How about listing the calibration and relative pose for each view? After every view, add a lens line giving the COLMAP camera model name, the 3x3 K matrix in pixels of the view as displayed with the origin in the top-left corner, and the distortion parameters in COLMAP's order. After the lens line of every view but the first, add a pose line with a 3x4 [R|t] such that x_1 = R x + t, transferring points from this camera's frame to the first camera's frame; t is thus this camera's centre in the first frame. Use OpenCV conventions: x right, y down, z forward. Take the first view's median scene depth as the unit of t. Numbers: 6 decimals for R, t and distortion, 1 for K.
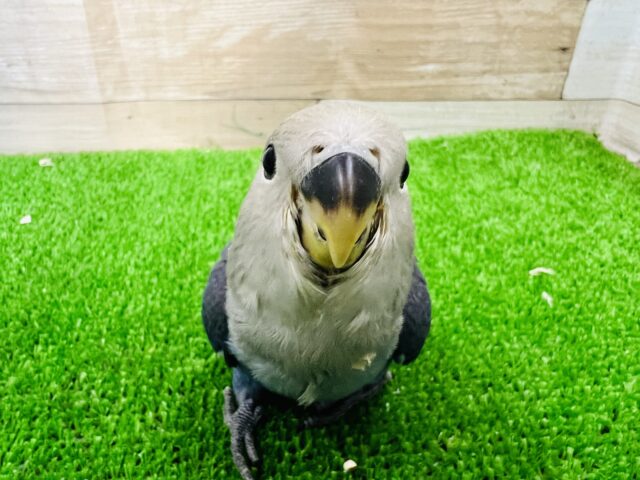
lens RADIAL K [[516.0, 0, 308.3], [0, 516.0, 256.5], [0, 0, 1]] dist [0.012636, -0.011792]
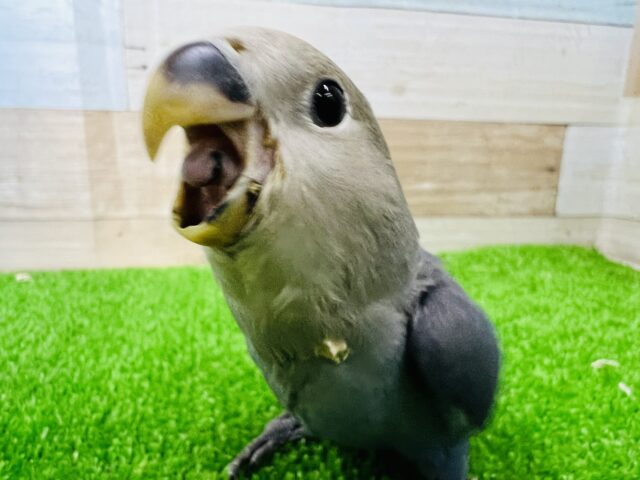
lens RADIAL K [[516.0, 0, 313.9], [0, 516.0, 249.1], [0, 0, 1]] dist [0.012636, -0.011792]
pose [[0.998408, -0.015158, 0.054331, -0.061106], [0.030834, 0.953230, -0.300670, 0.075993], [-0.047233, 0.301867, 0.952179, 0.125490]]
